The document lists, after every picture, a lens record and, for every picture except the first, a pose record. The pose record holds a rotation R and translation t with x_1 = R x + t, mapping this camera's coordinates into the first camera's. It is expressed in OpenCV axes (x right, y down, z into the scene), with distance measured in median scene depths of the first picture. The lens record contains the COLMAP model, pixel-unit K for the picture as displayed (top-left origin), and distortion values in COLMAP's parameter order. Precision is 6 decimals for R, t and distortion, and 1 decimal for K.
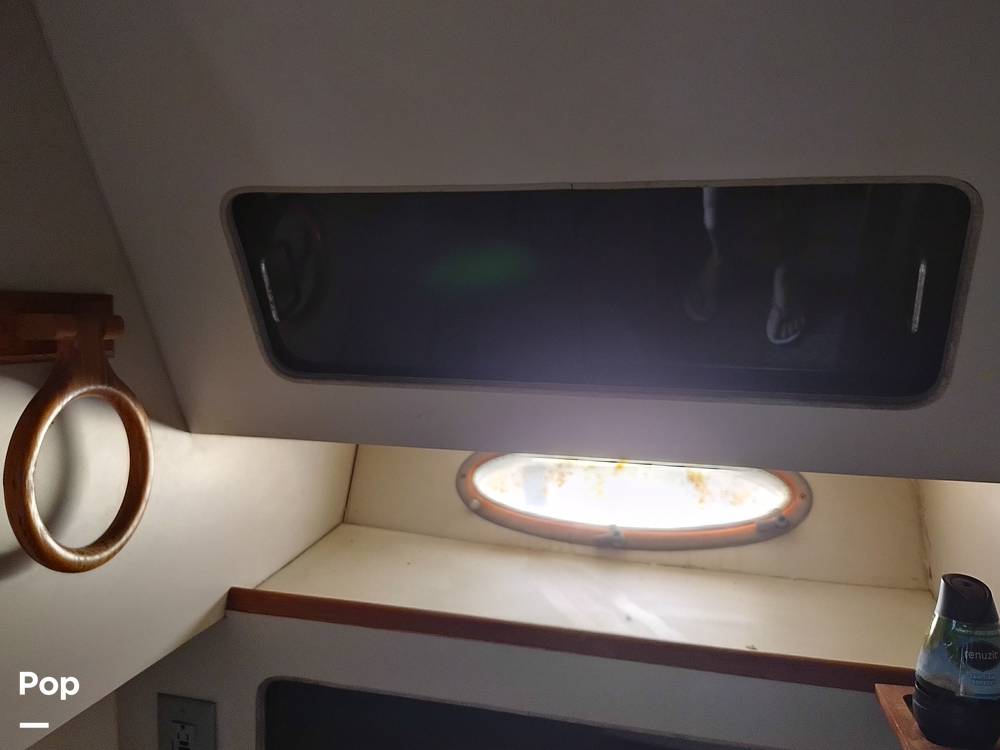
lens RADIAL K [[806.0, 0, 504.7], [0, 806.0, 369.5], [0, 0, 1]] dist [0.031571, -0.117021]
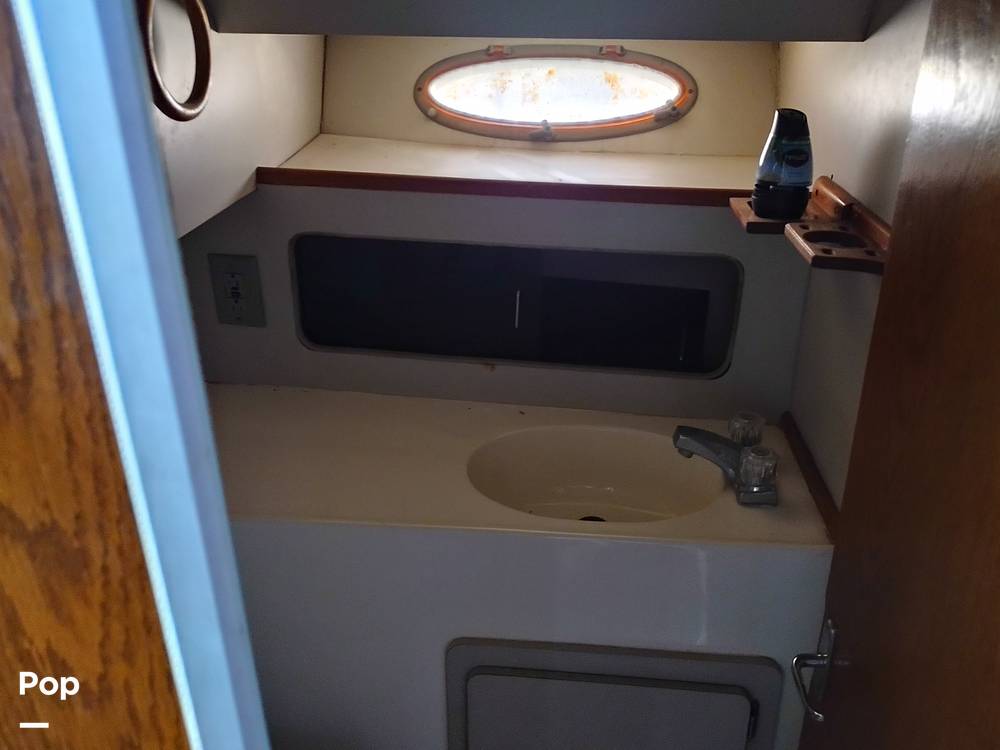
lens RADIAL K [[806.0, 0, 504.7], [0, 806.0, 369.5], [0, 0, 1]] dist [0.031571, -0.117021]
pose [[0.991104, -0.063146, 0.117158, -0.116937], [0.016057, 0.930580, 0.365736, 0.103138], [-0.132120, -0.360601, 0.923315, -0.348799]]
